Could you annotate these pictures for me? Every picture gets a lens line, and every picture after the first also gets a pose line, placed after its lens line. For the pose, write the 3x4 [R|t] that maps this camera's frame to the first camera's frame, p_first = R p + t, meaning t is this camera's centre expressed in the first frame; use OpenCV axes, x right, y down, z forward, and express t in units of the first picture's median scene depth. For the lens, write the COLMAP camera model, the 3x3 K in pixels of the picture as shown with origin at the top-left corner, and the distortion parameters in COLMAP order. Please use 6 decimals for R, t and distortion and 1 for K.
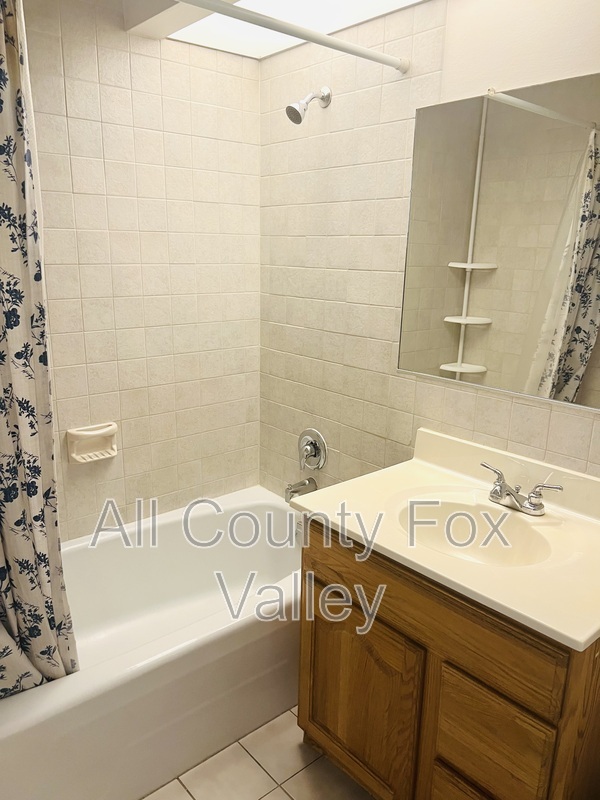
lens RADIAL K [[598.2, 0, 299.3], [0, 598.2, 405.3], [0, 0, 1]] dist [0.088502, -0.115791]
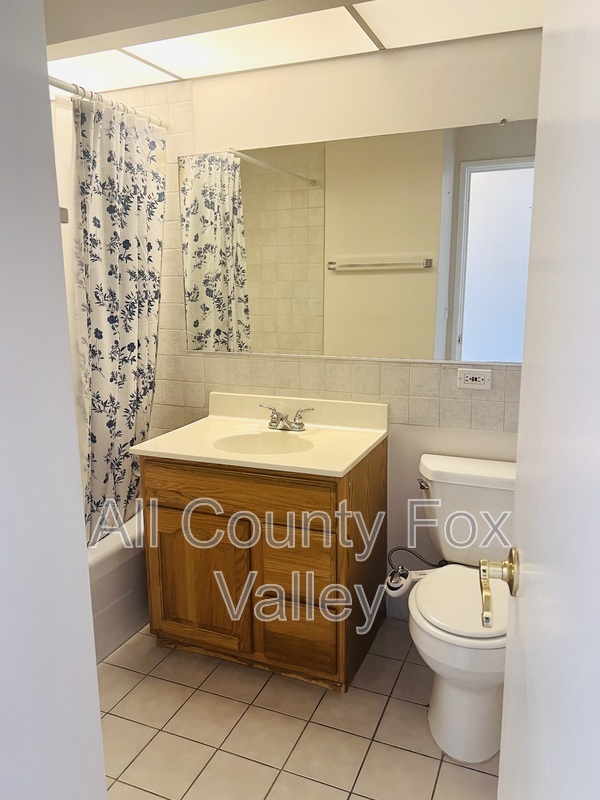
lens RADIAL K [[598.2, 0, 299.3], [0, 598.2, 405.3], [0, 0, 1]] dist [0.088502, -0.115791]
pose [[0.897352, -0.119438, 0.424845, -0.223203], [0.141419, 0.989739, -0.020454, 0.142199], [-0.418042, 0.078436, 0.905035, -0.329631]]
